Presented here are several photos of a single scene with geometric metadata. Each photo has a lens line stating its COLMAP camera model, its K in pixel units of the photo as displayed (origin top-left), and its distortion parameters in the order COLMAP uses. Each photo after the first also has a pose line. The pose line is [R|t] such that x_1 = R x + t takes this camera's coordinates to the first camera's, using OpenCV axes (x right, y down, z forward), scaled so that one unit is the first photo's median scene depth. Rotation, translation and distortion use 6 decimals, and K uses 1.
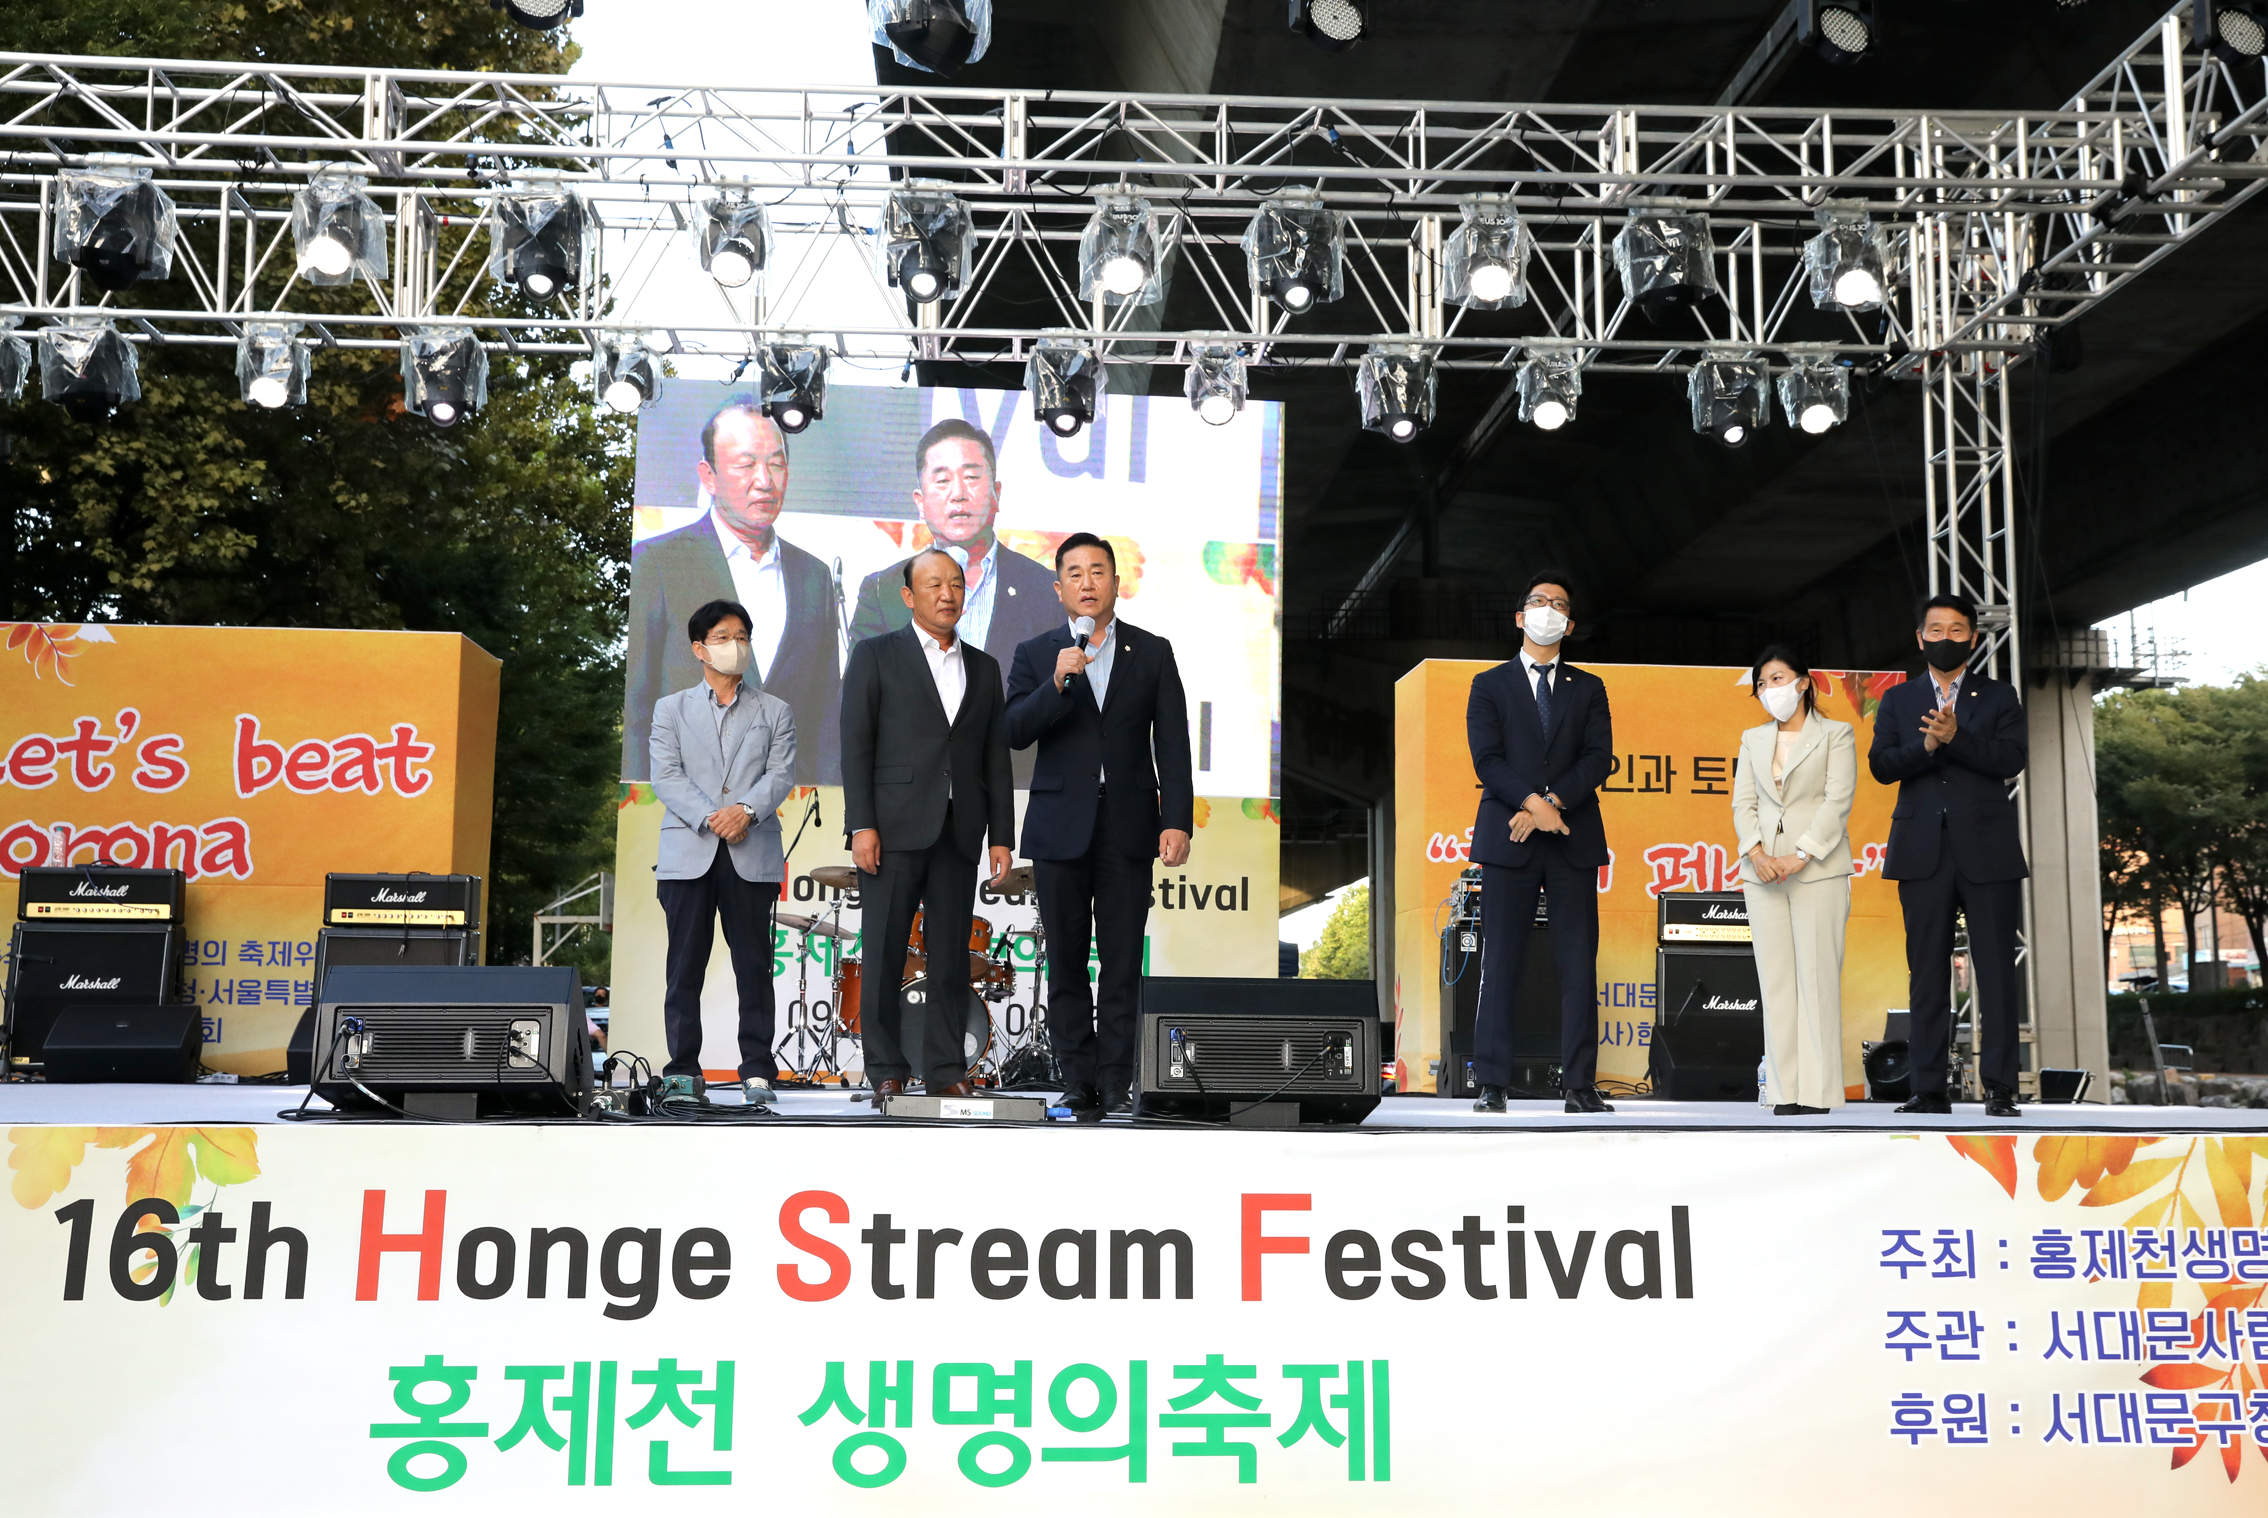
lens RADIAL K [[2556.9, 0, 1204.6], [0, 2556.9, 762.2], [0, 0, 1]] dist [-0.007779, 0.161428]
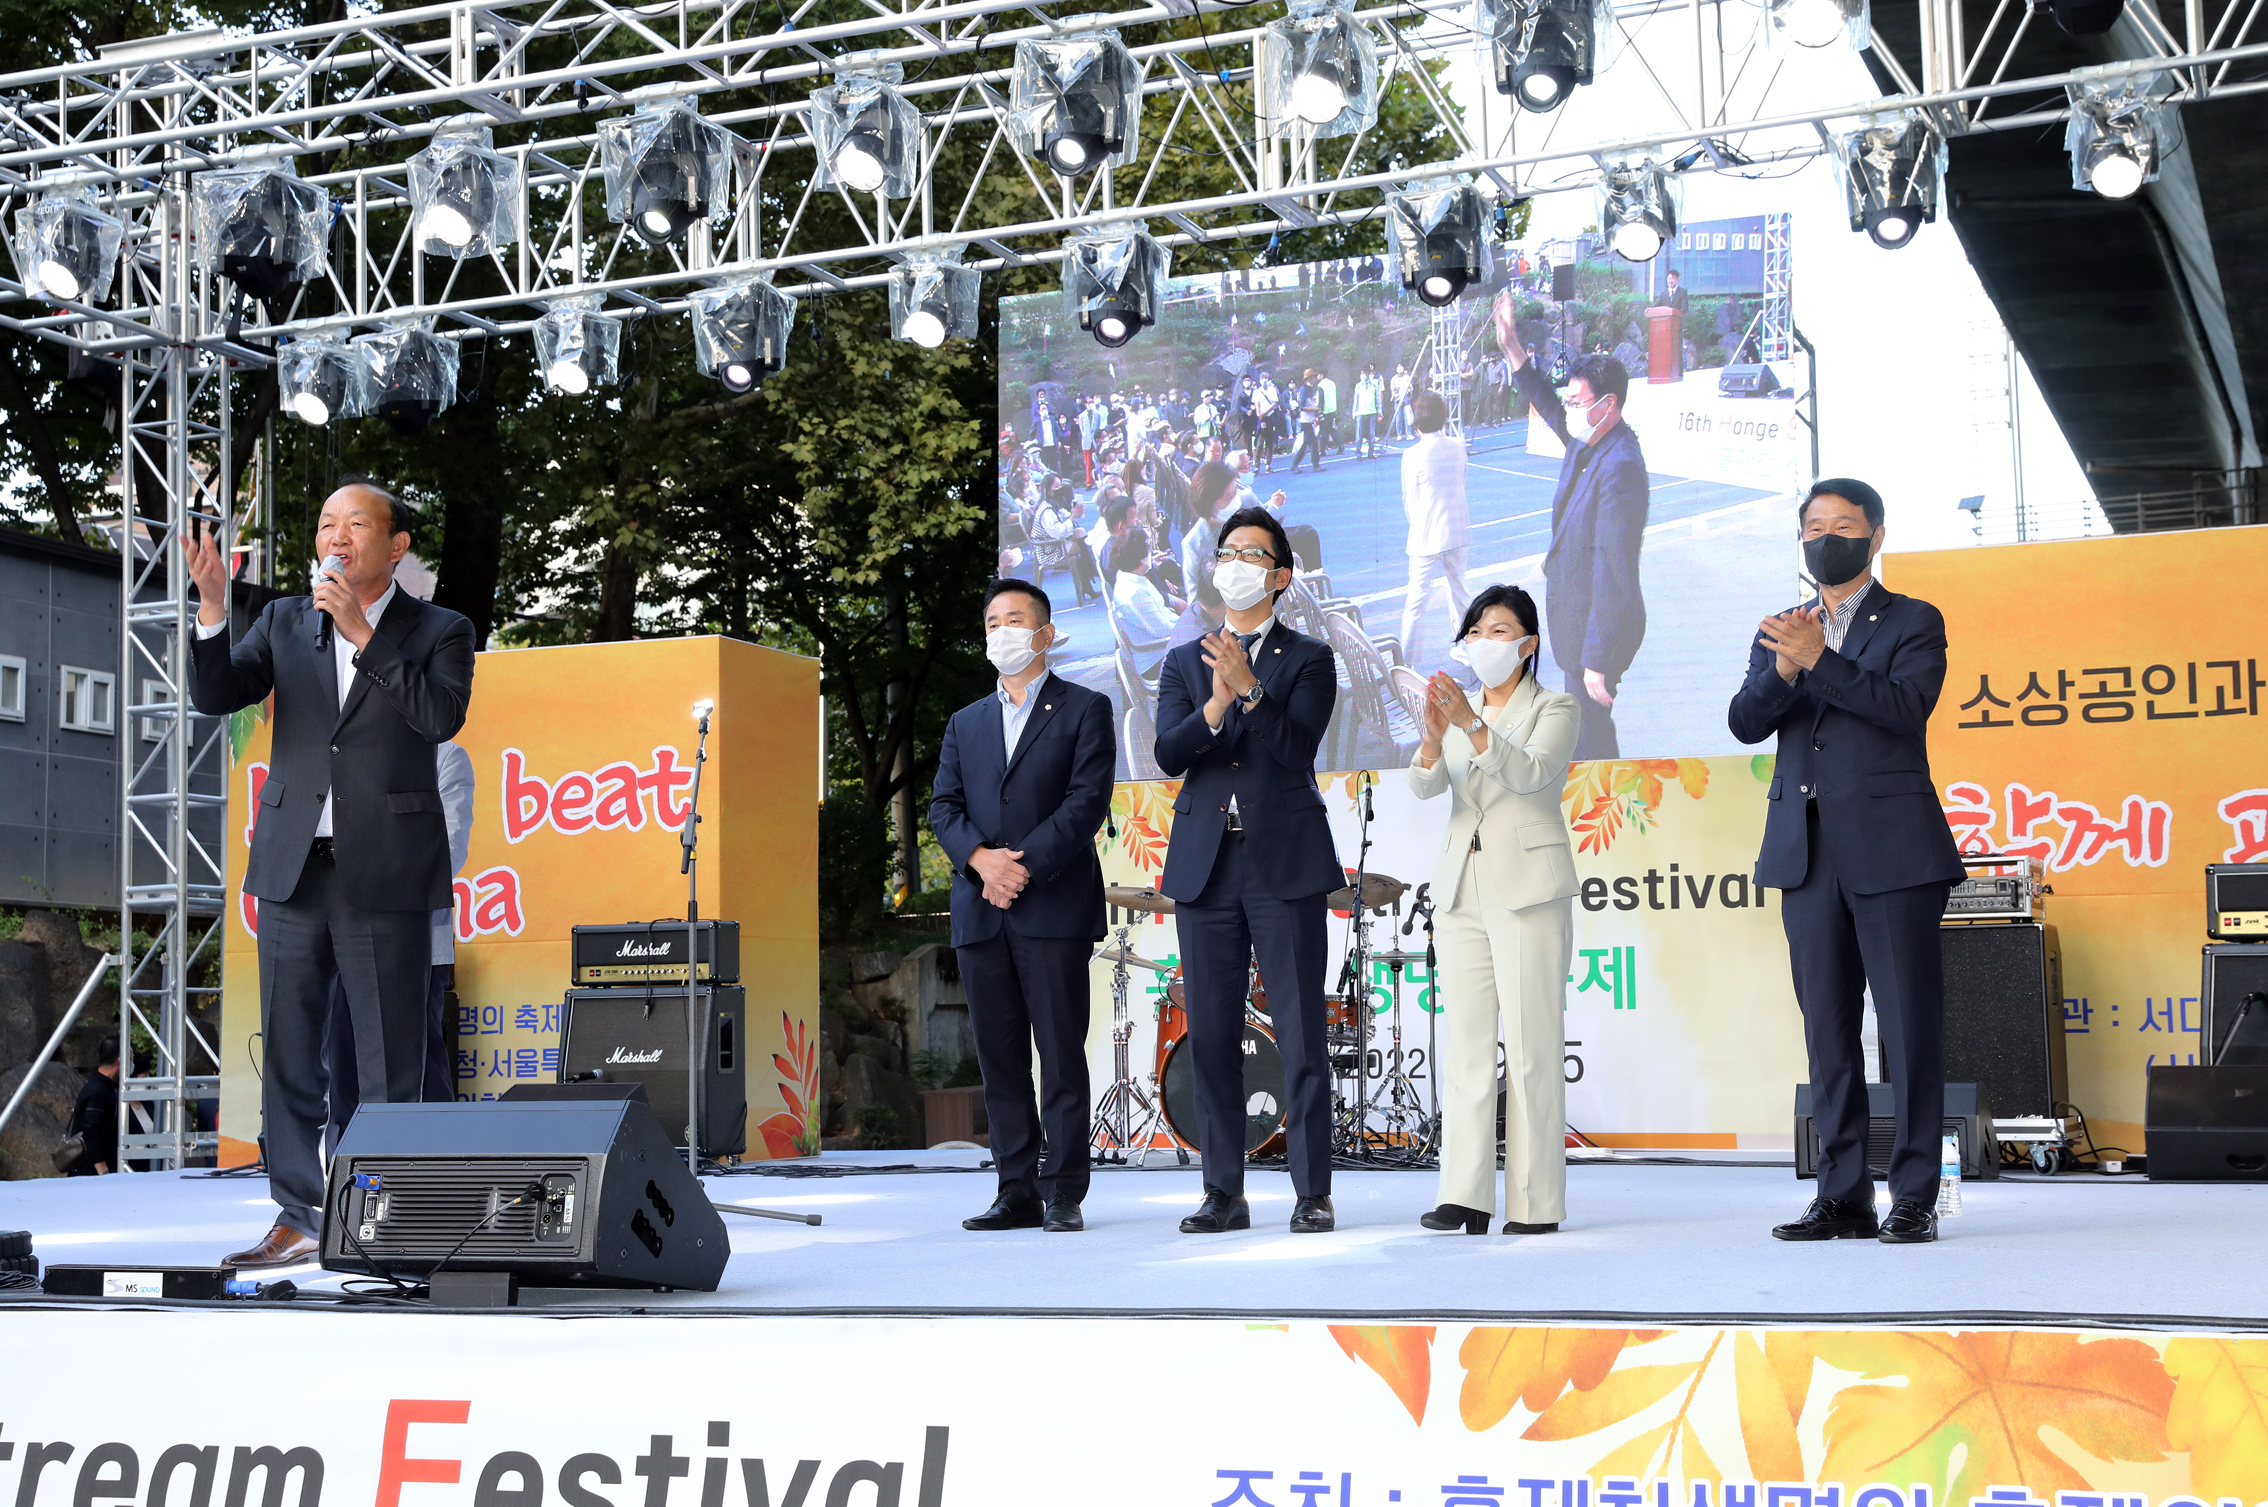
lens RADIAL K [[3088.5, 0, 1141.2], [0, 3088.5, 743.3], [0, 0, 1]] dist [0.090409, -0.030119]
pose [[0.896320, -0.070439, -0.437778, 0.297427], [0.077368, 0.997001, -0.002013, -0.001602], [0.436606, -0.032065, 0.899081, 0.137274]]
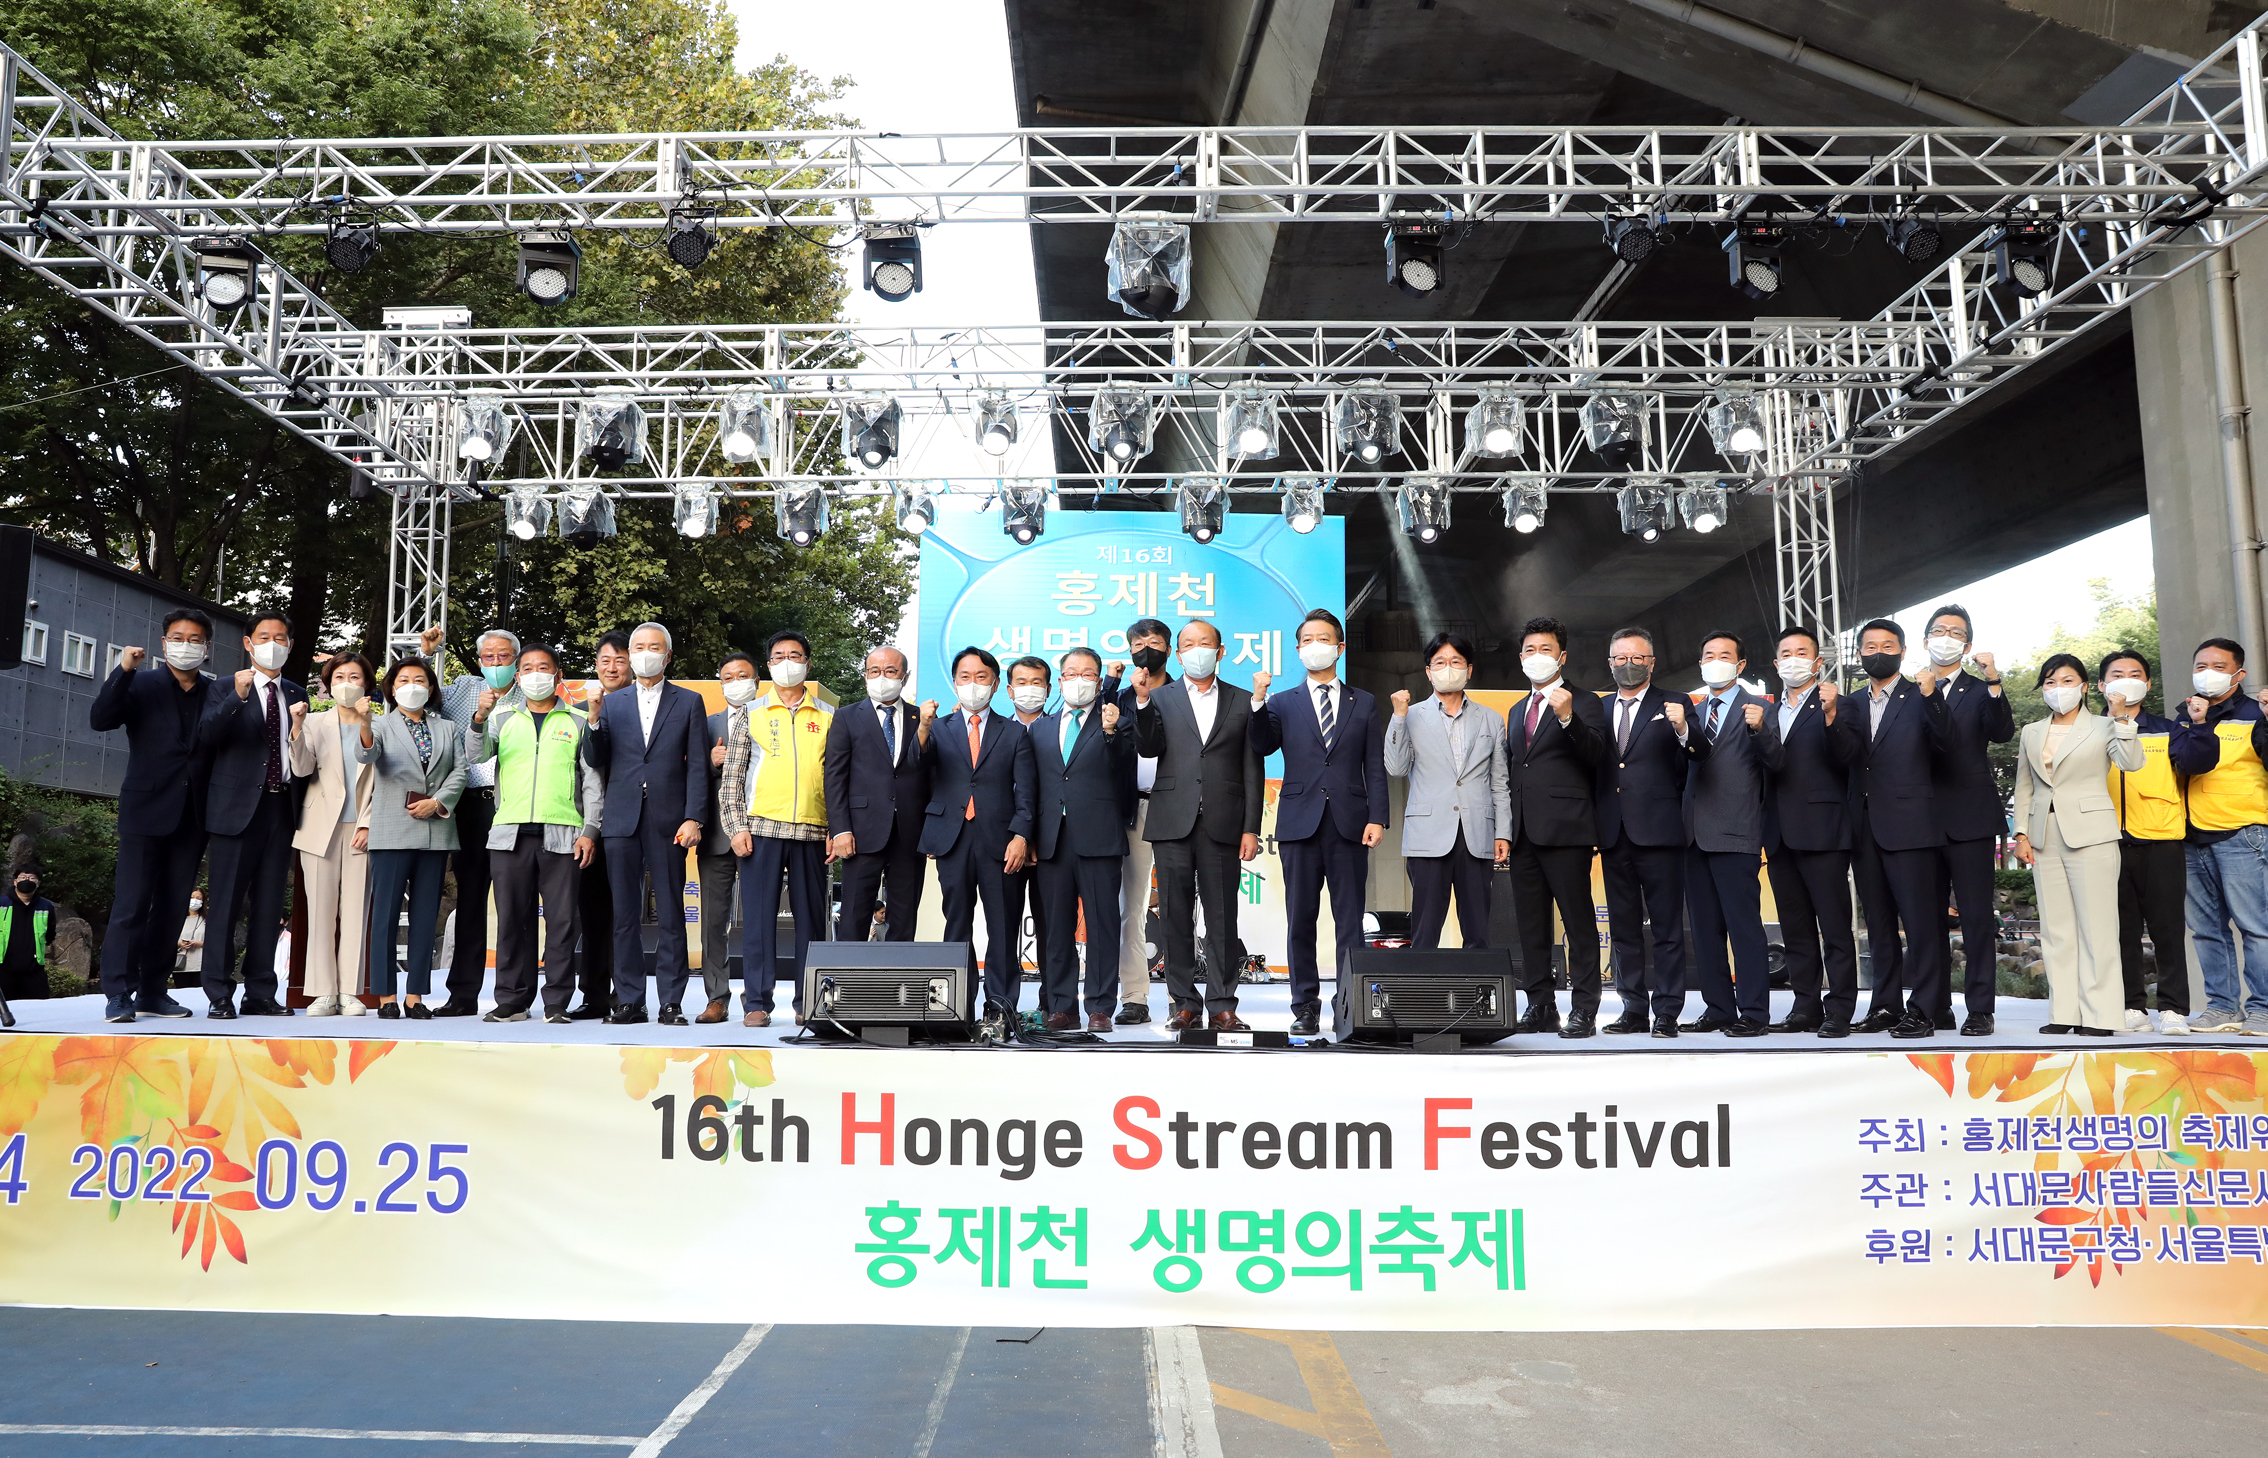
lens RADIAL K [[1656.6, 0, 1072.6], [0, 1656.6, 751.8], [0, 0, 1]] dist [-0.115643, 0.088518]
pose [[0.995583, -0.008929, -0.093457, -0.046599], [0.010347, 0.999838, 0.014698, -0.022057], [0.093311, -0.015600, 0.995515, 0.022337]]
